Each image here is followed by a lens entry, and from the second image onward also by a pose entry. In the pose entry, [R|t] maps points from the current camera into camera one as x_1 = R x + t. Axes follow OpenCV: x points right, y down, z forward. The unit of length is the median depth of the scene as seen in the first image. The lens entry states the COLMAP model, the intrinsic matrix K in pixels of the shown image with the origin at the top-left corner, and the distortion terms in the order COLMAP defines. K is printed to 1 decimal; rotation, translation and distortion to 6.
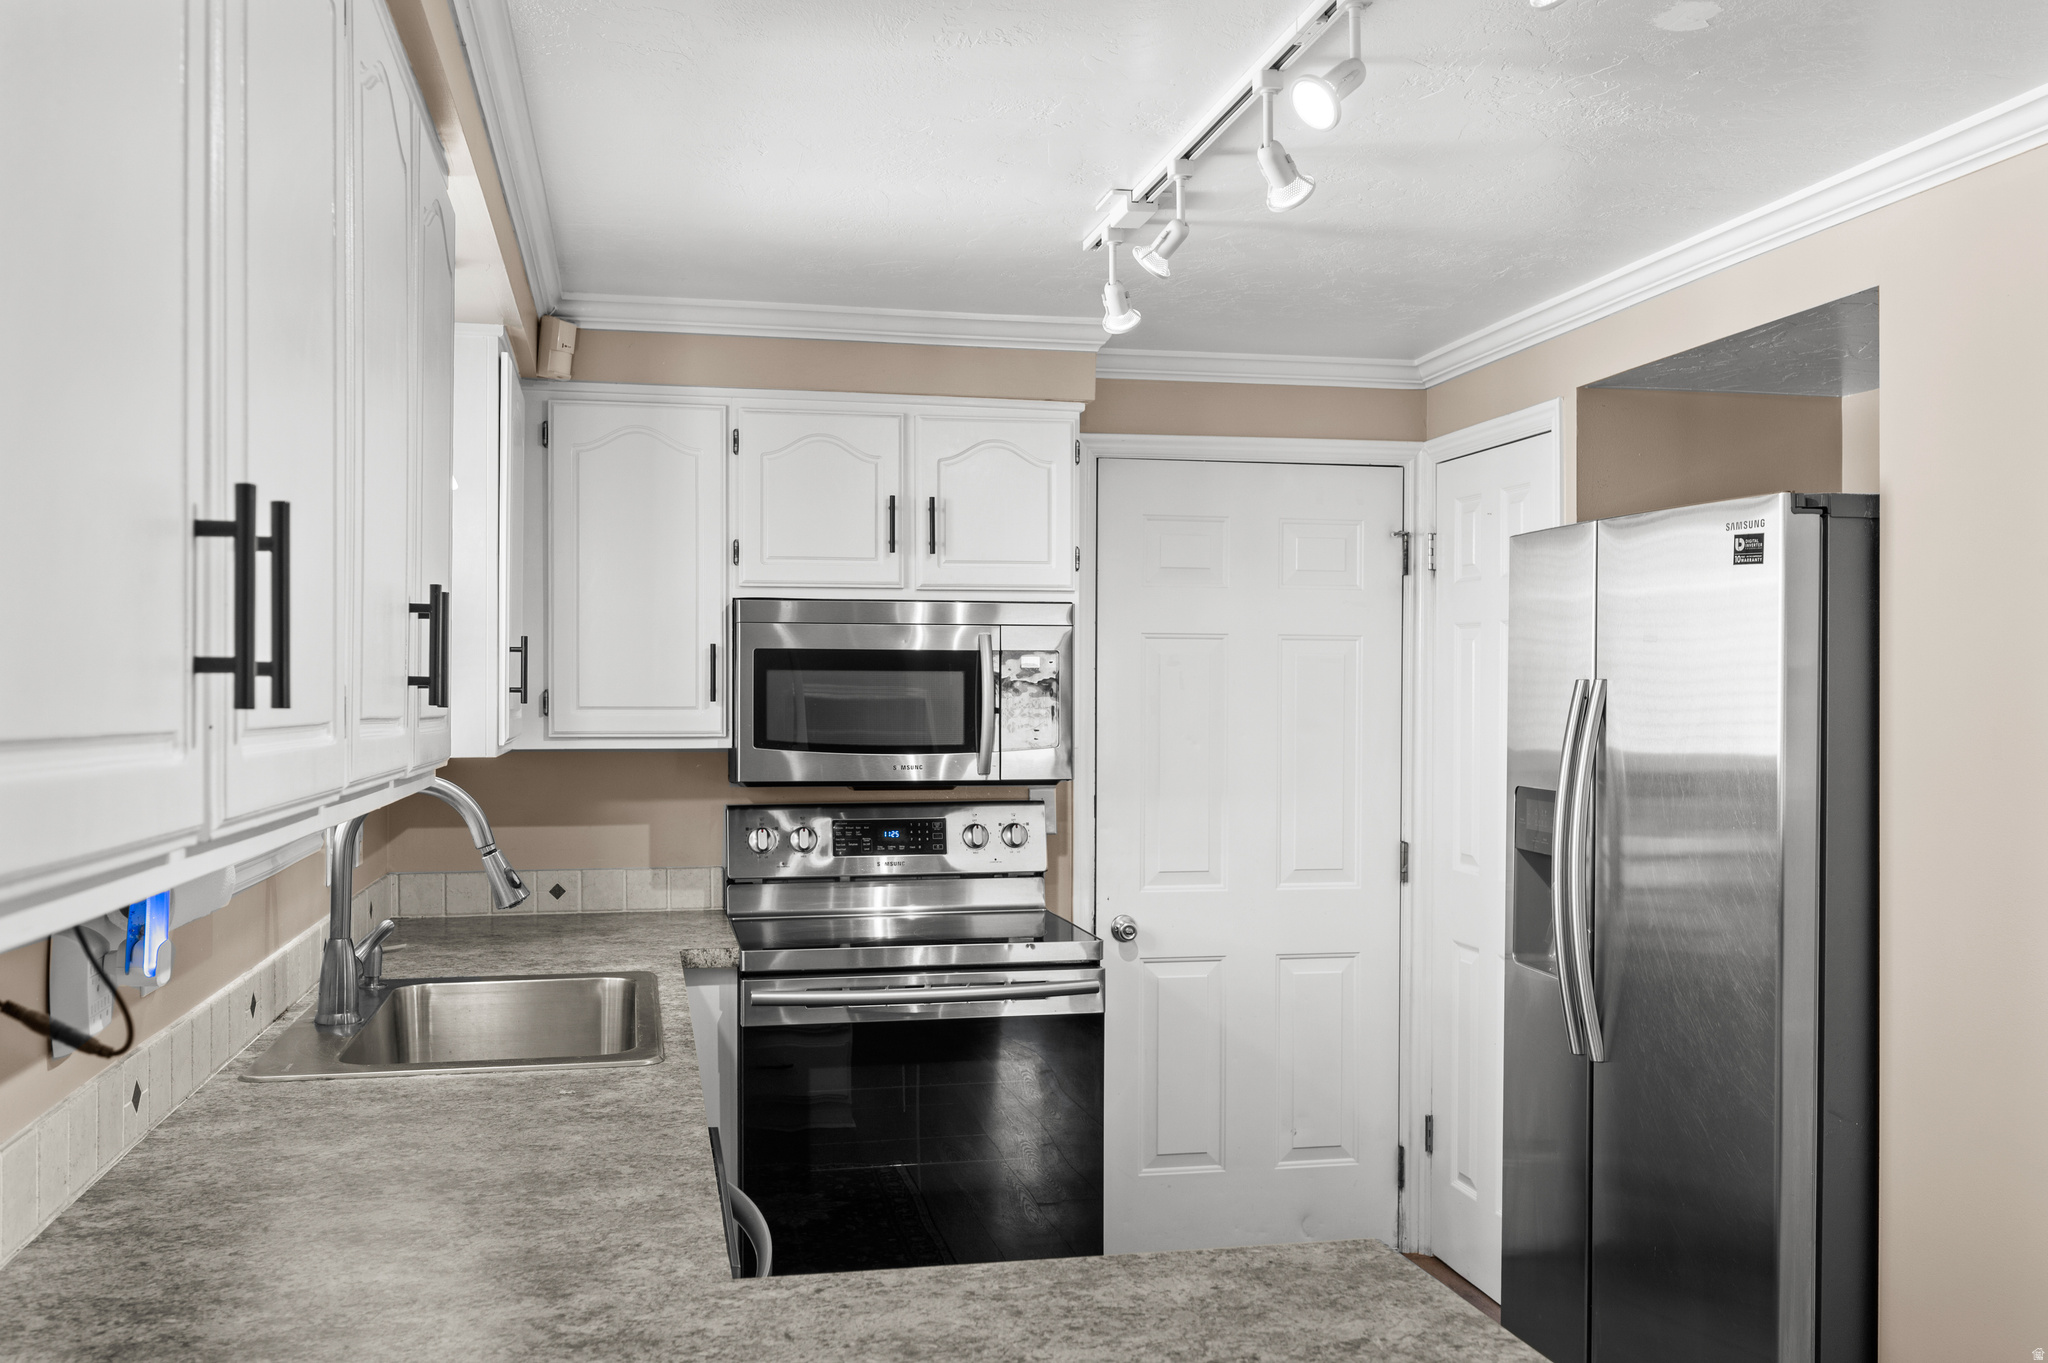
lens RADIAL K [[1795.5, 0, 1023.5], [0, 1795.5, 688.6], [0, 0, 1]] dist [0.000939, -0.002500]
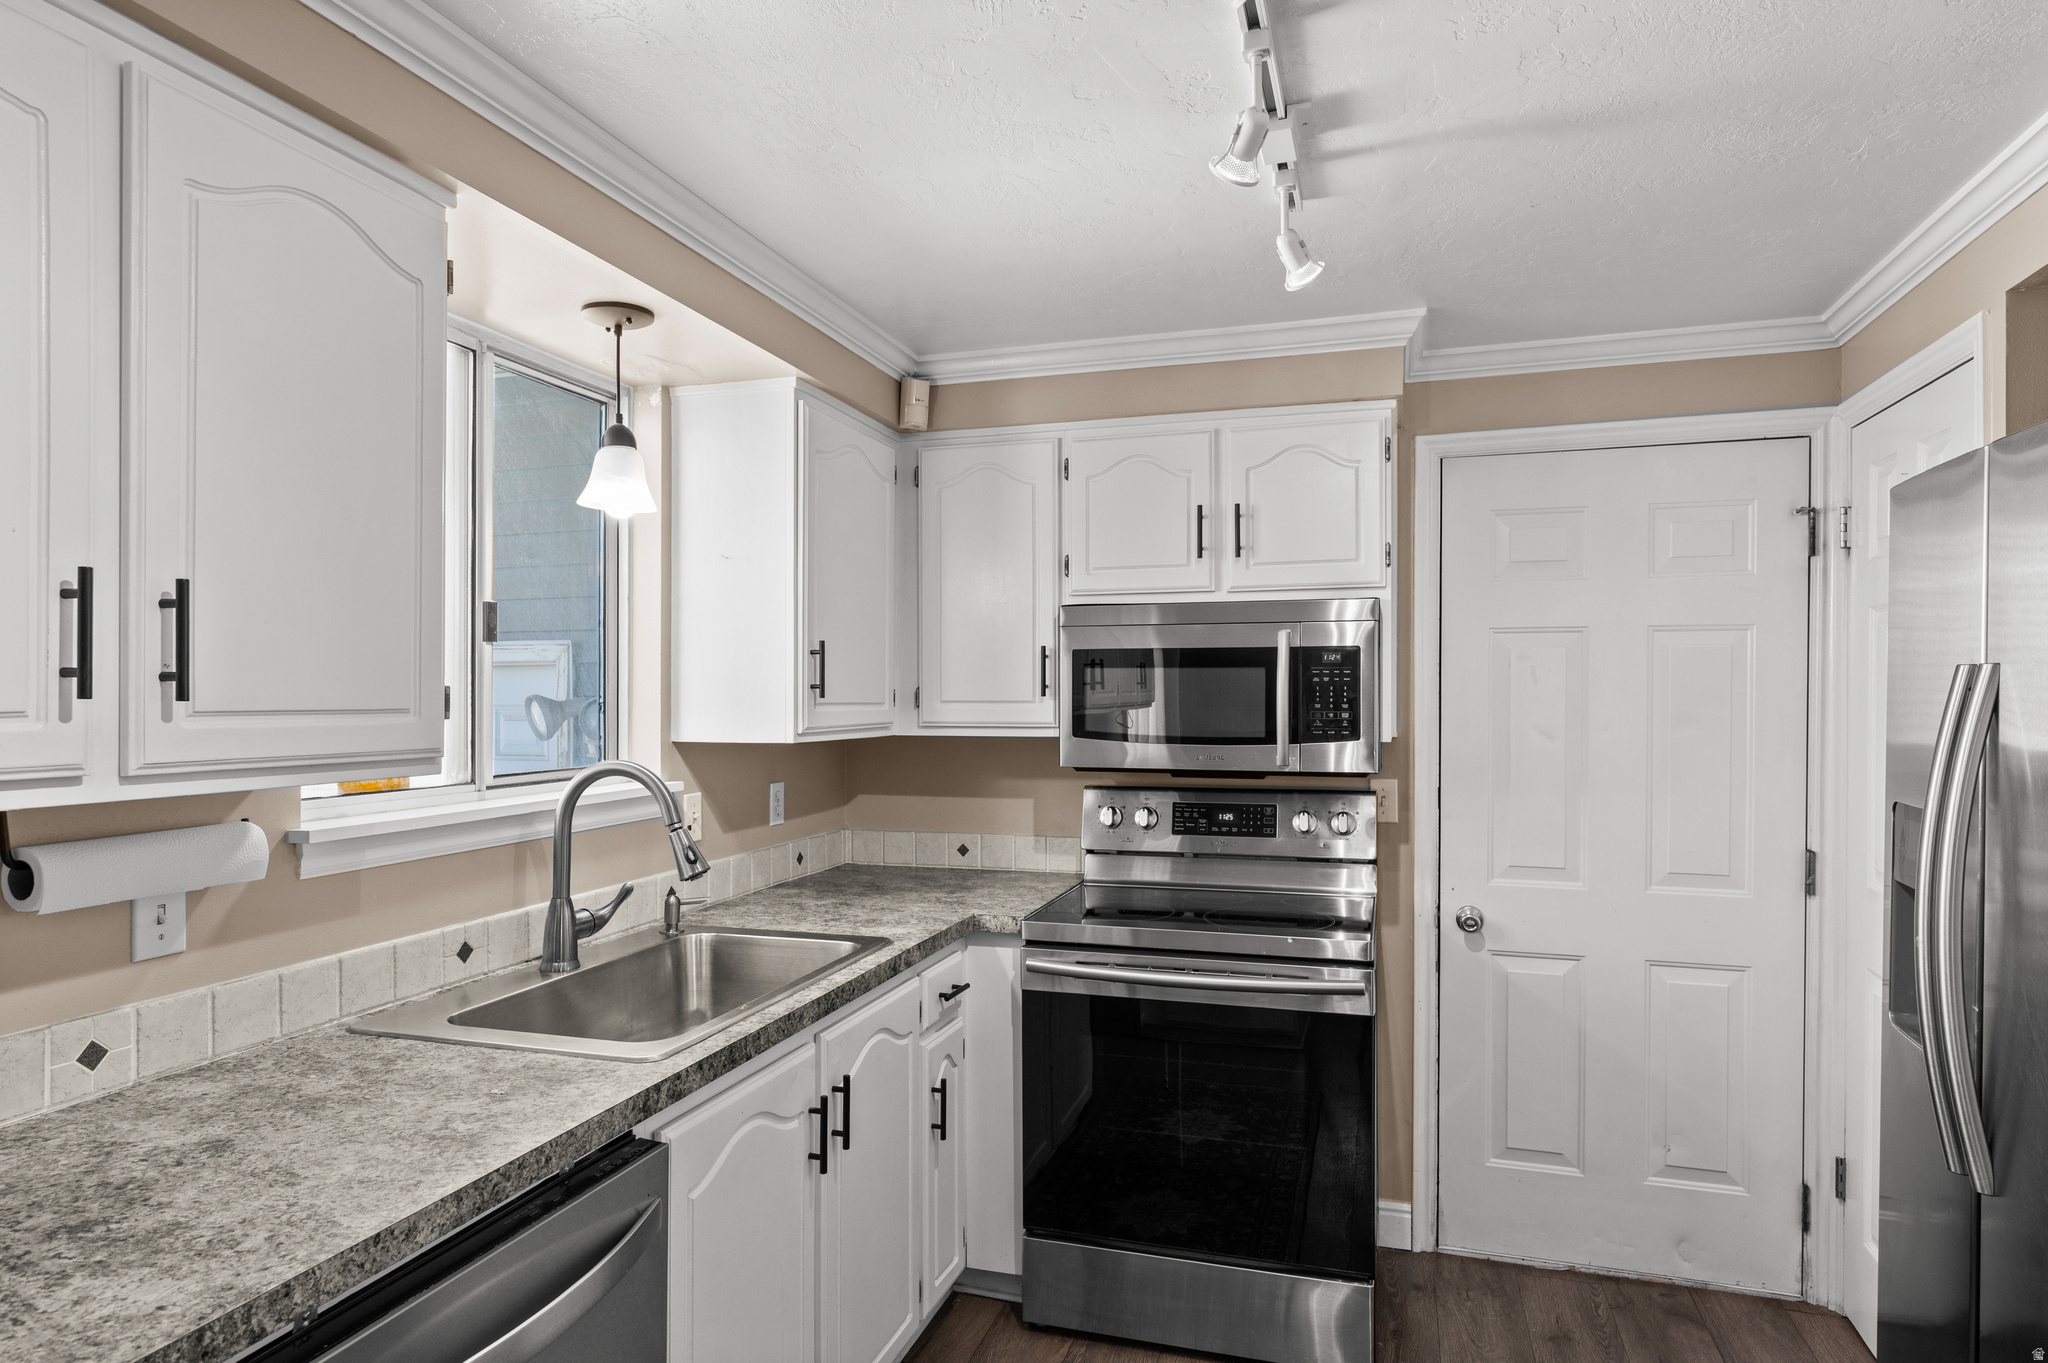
lens RADIAL K [[1163.5, 0, 1025.7], [0, 1163.5, 698.2], [0, 0, 1]] dist [-0.002194, 0.001602]
pose [[0.870155, -0.000422, -0.492778, 0.175558], [0.004311, 0.999968, 0.006755, 0.003132], [0.492760, -0.008003, 0.870129, 0.330297]]
